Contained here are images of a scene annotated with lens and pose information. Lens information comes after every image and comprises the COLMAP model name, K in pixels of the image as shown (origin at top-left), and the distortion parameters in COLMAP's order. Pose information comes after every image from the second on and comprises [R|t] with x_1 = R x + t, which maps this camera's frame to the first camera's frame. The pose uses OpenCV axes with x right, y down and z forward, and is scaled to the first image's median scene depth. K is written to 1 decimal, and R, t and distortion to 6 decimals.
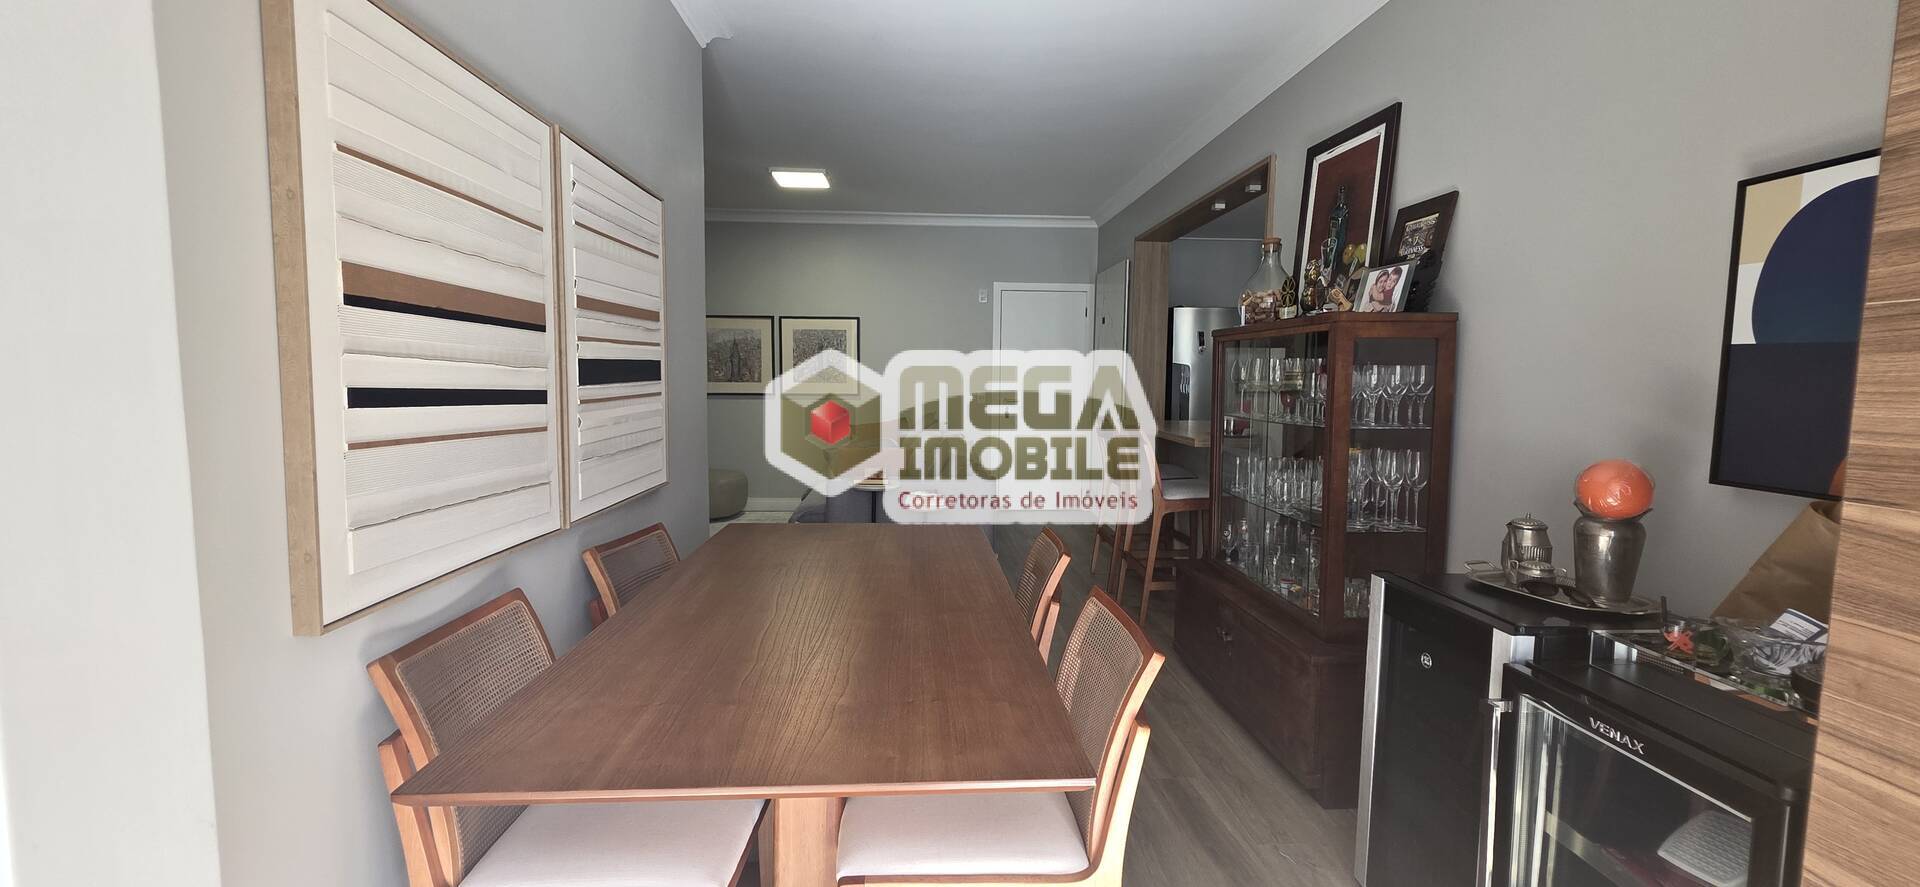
lens RADIAL K [[768.6, 0, 960.2], [0, 768.6, 439.9], [0, 0, 1]] dist [0.003013, 0.000034]
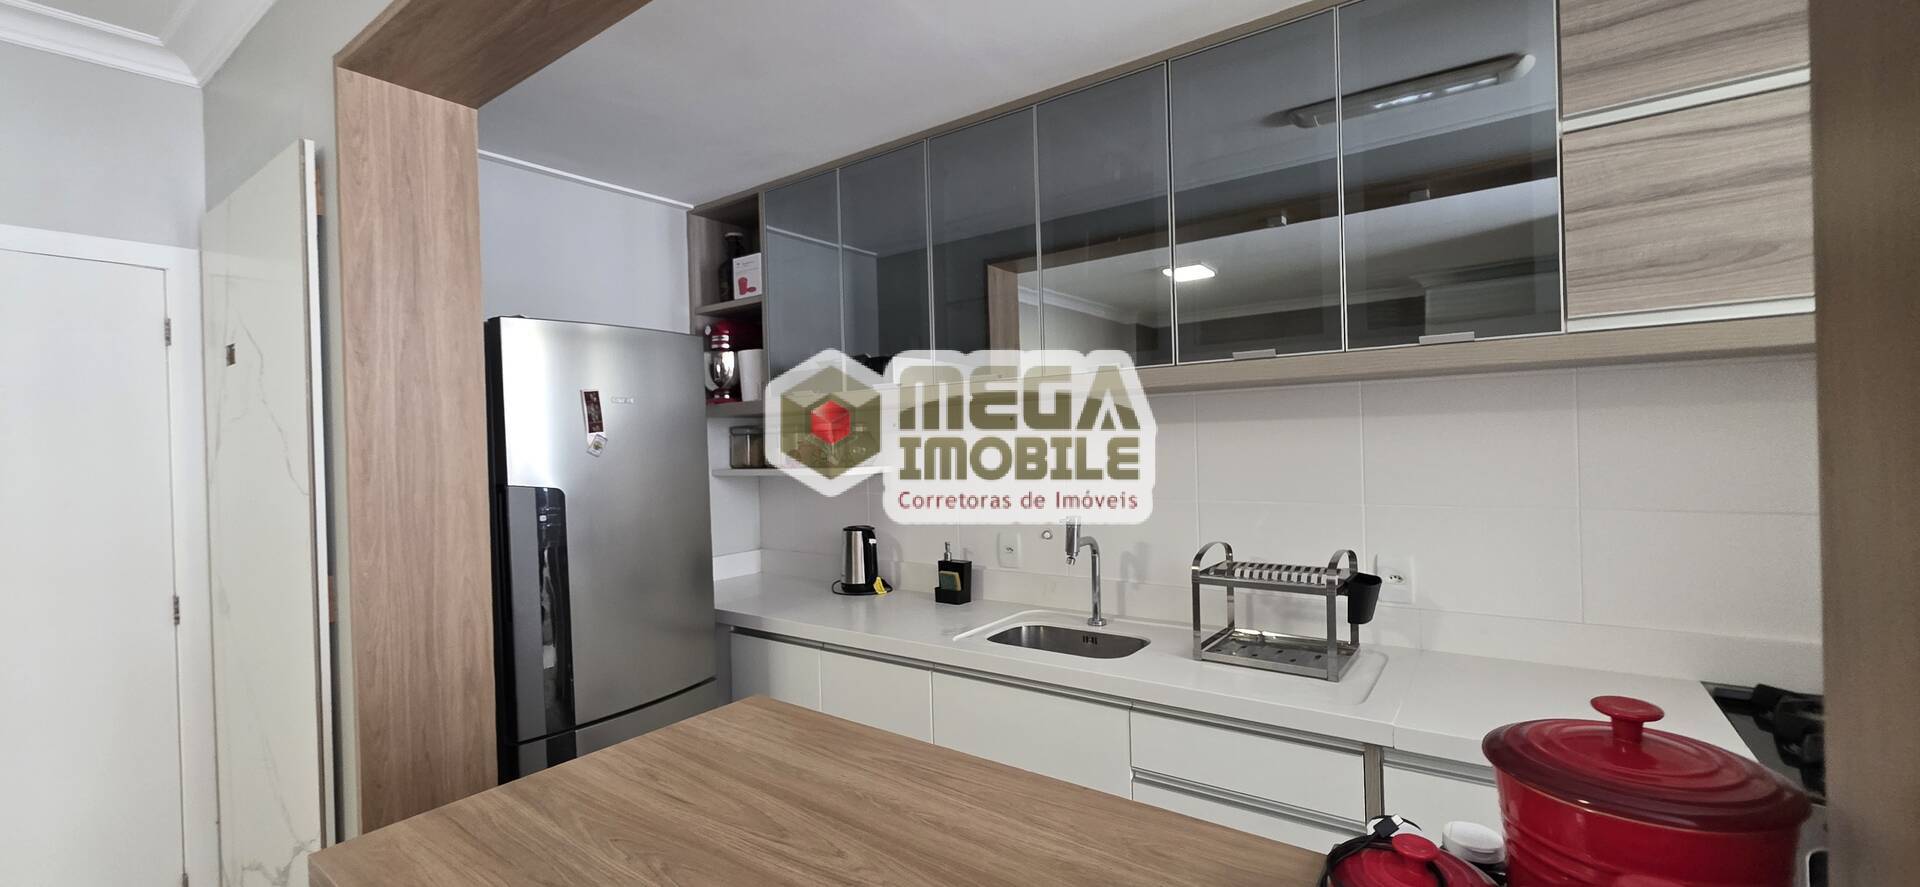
lens RADIAL K [[762.5, 0, 960.9], [0, 762.5, 441.6], [0, 0, 1]] dist [-0.000266, 0.000142]
pose [[0.628945, -0.033905, 0.776710, 0.305432], [0.101989, 0.994013, -0.039195, -0.179900], [-0.770731, 0.103867, 0.628638, 1.348119]]
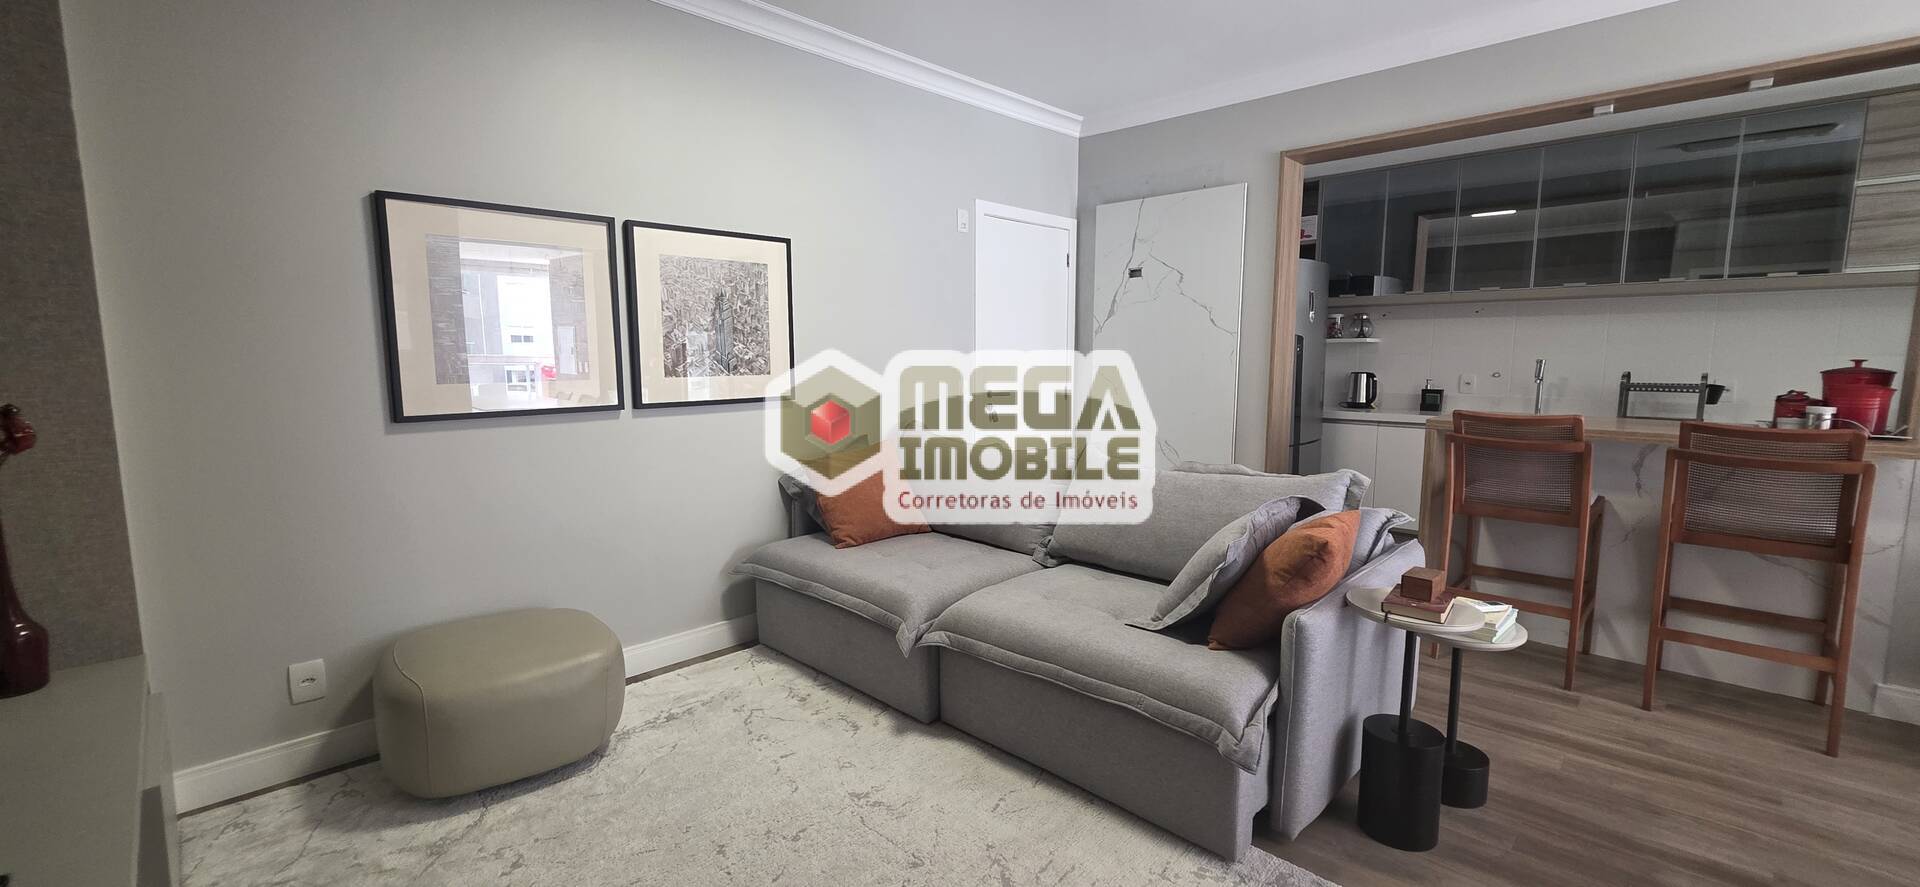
lens RADIAL K [[768.6, 0, 960.2], [0, 768.6, 439.9], [0, 0, 1]] dist [0.003013, 0.000034]
pose [[0.737869, -0.090056, 0.668909, -0.957050], [0.067088, 0.995937, 0.060080, -0.133261], [-0.671601, 0.000545, 0.740913, 1.384710]]
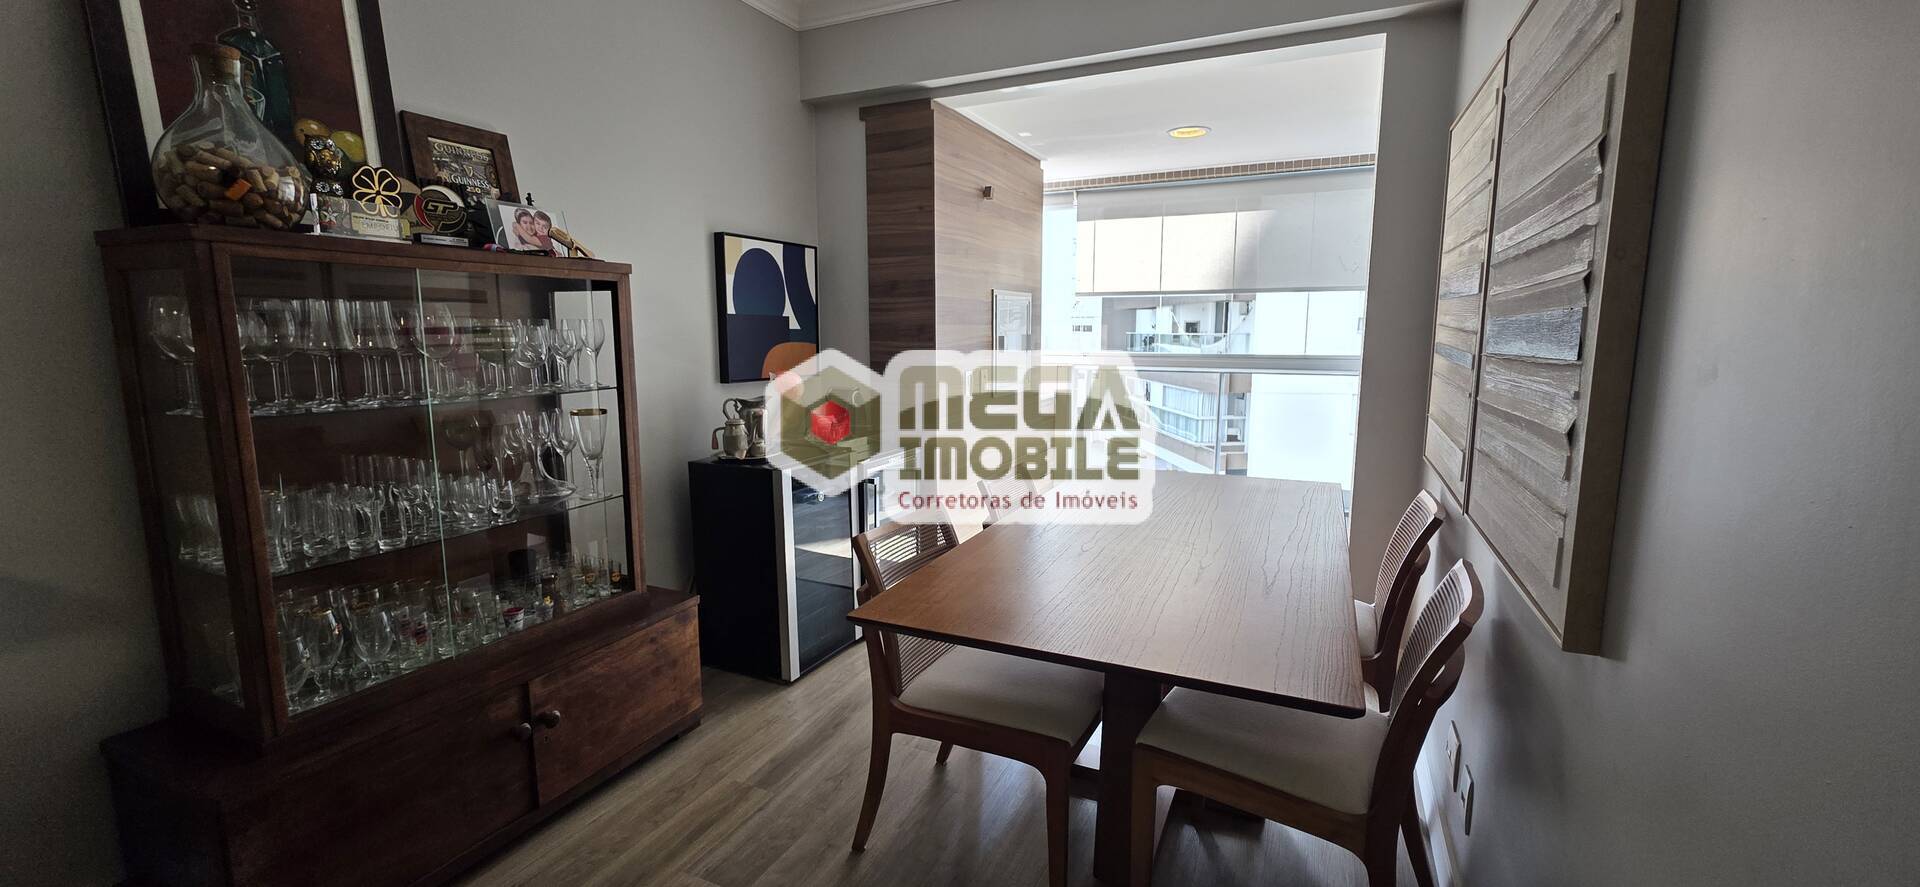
lens RADIAL K [[762.5, 0, 960.9], [0, 762.5, 441.6], [0, 0, 1]] dist [-0.000266, 0.000142]
pose [[-0.877832, -0.075569, 0.472971, -0.276760], [0.034892, 0.974762, 0.220503, -0.117357], [-0.477697, 0.210067, -0.853040, 1.348121]]
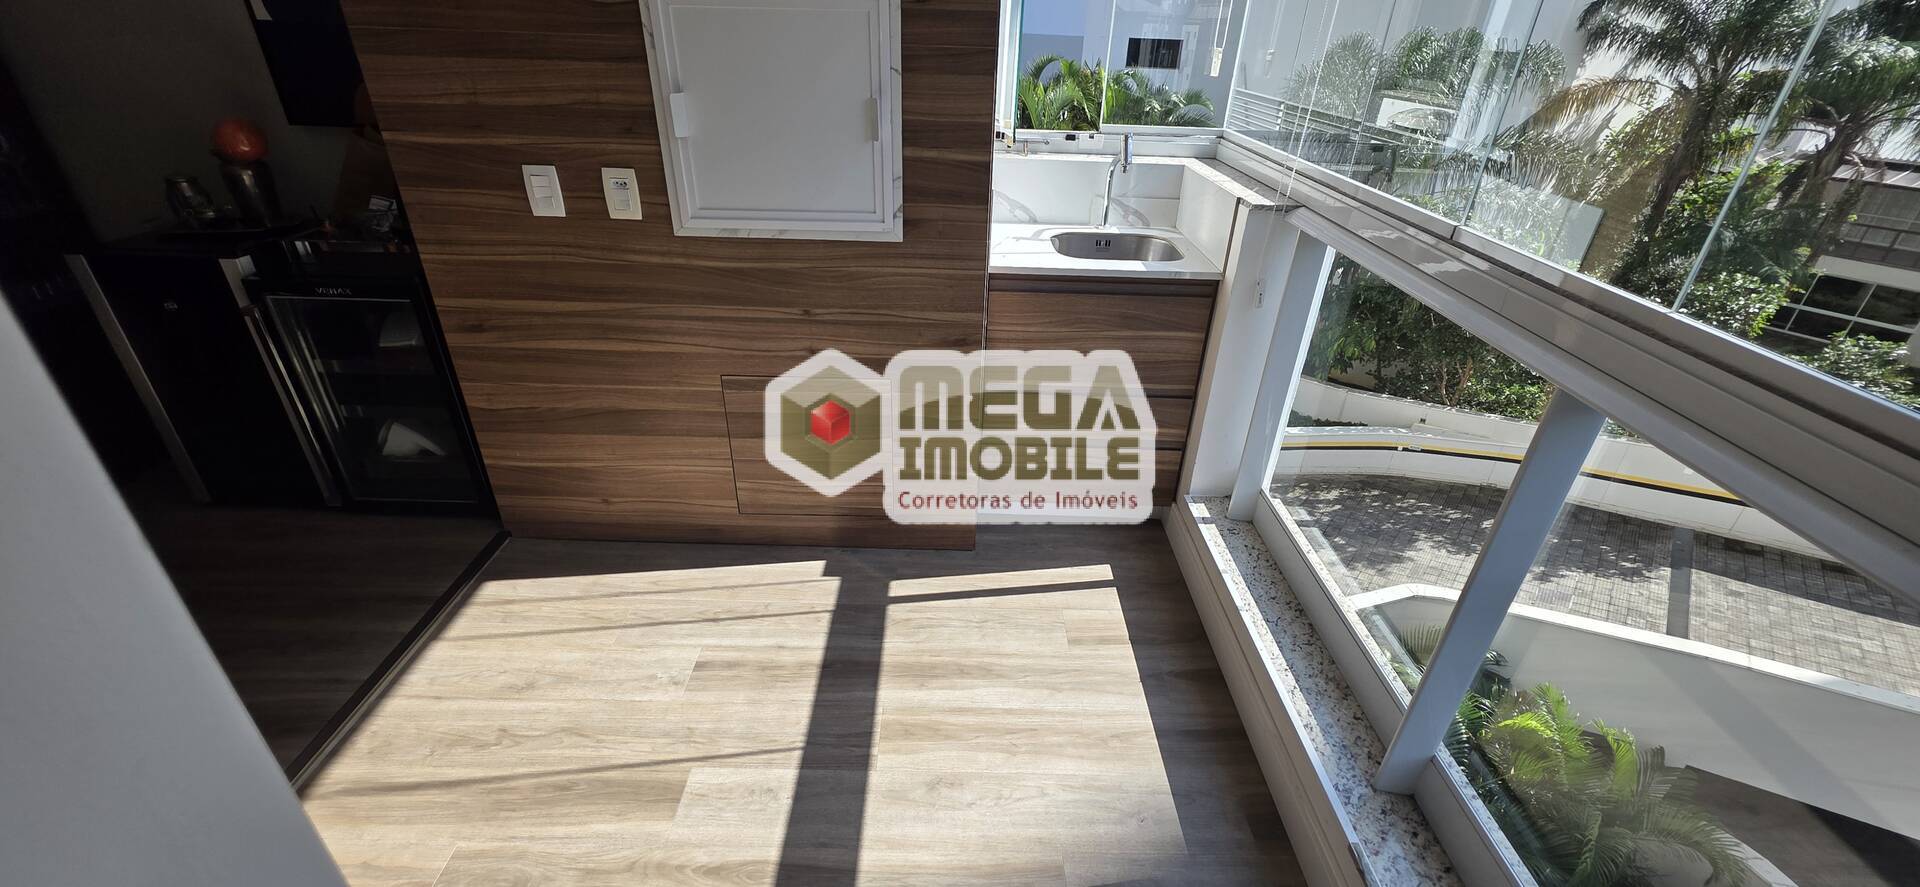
lens RADIAL K [[762.5, 0, 960.9], [0, 762.5, 441.6], [0, 0, 1]] dist [-0.000266, 0.000142]
pose [[0.051765, -0.492017, 0.869045, -0.299815], [0.051461, 0.870370, 0.489702, -0.035906], [-0.997333, 0.019372, 0.070374, -0.212894]]
